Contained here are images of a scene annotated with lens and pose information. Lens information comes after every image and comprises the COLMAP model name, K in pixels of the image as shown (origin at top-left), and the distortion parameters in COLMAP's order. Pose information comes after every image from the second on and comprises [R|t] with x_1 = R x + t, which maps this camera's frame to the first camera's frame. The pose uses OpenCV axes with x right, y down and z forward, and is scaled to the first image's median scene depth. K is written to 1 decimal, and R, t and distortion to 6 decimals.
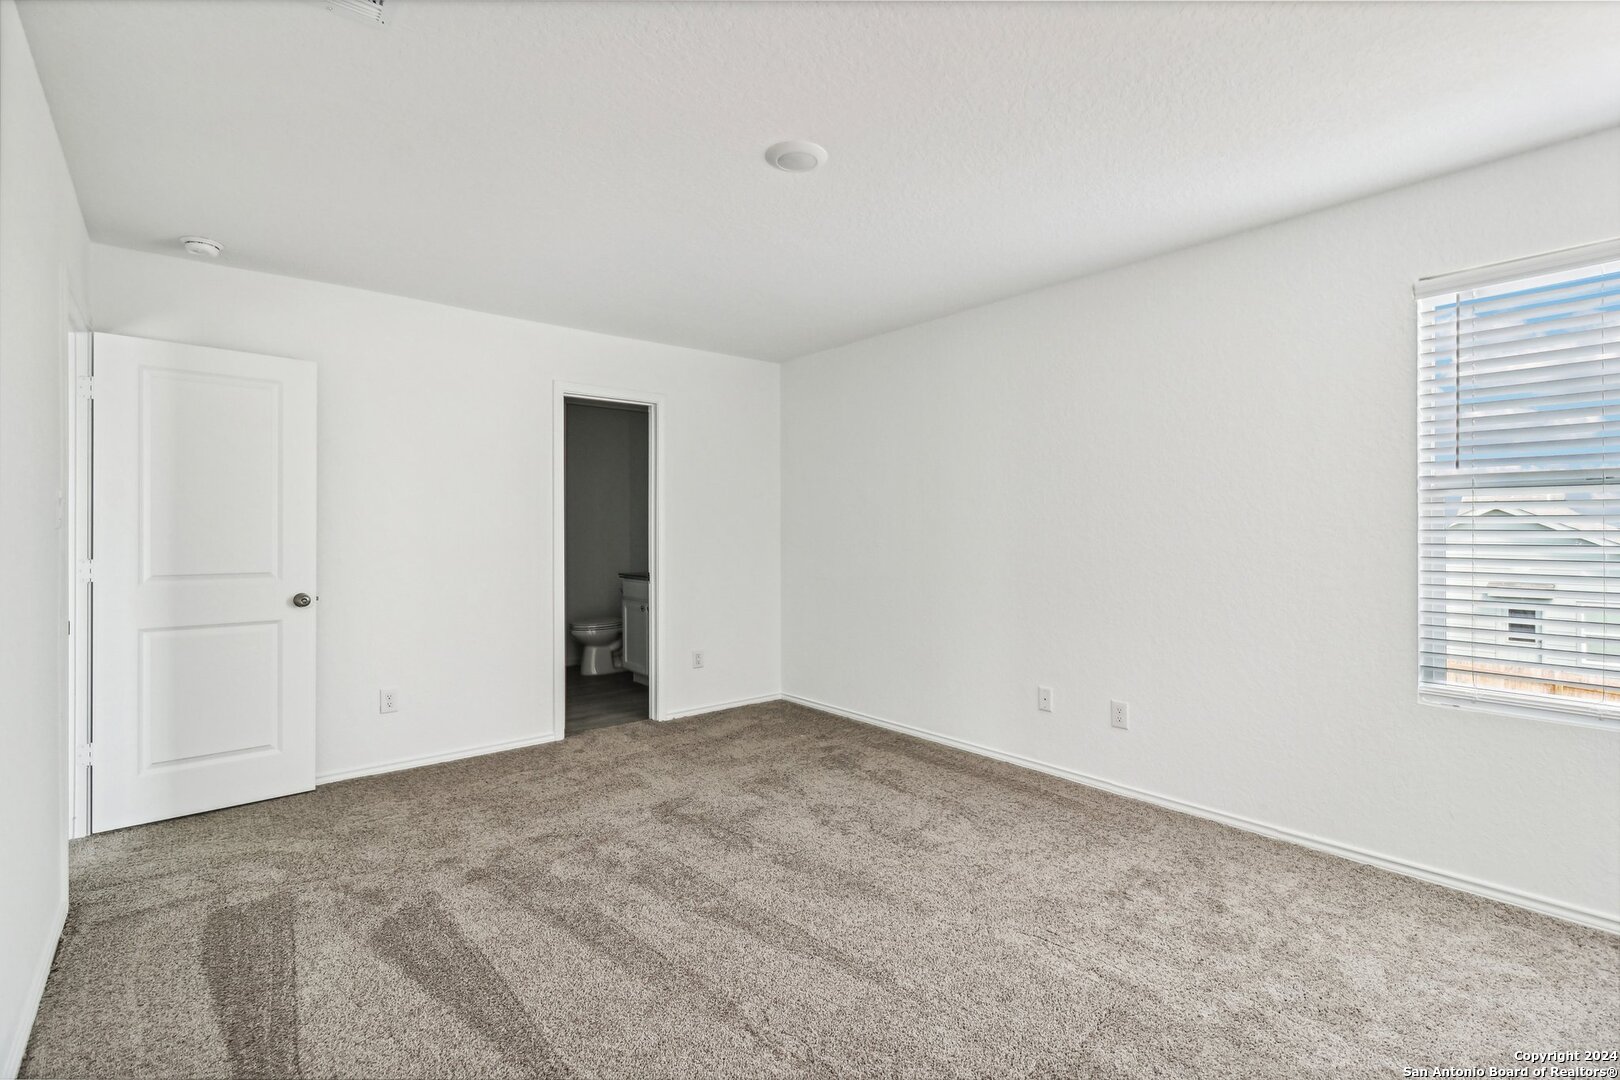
lens RADIAL K [[758.1, 0, 809.3], [0, 758.1, 532.9], [0, 0, 1]] dist [0.007353, 0.001976]
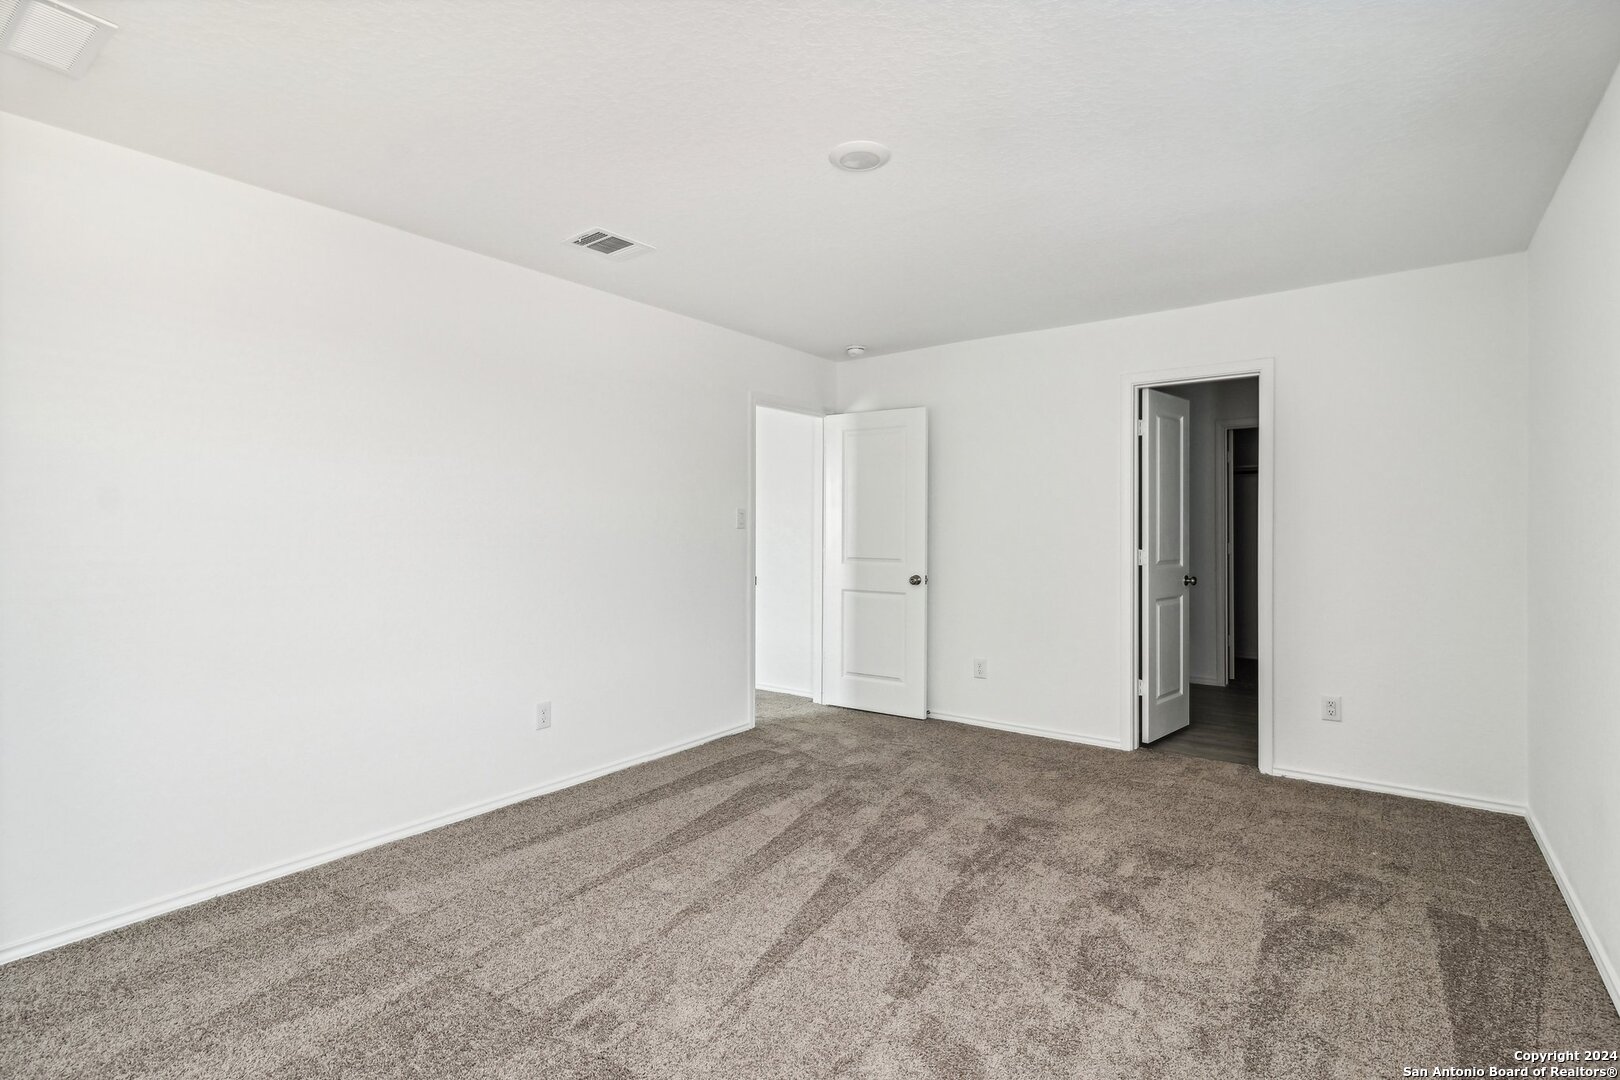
lens RADIAL K [[758.1, 0, 794.9], [0, 758.1, 529.0], [0, 0, 1]] dist [0.007353, 0.001976]
pose [[0.223977, 0.002681, -0.974591, 0.630897], [-0.004552, 0.999988, 0.001704, -0.006283], [0.974584, 0.004055, 0.223987, 0.469830]]
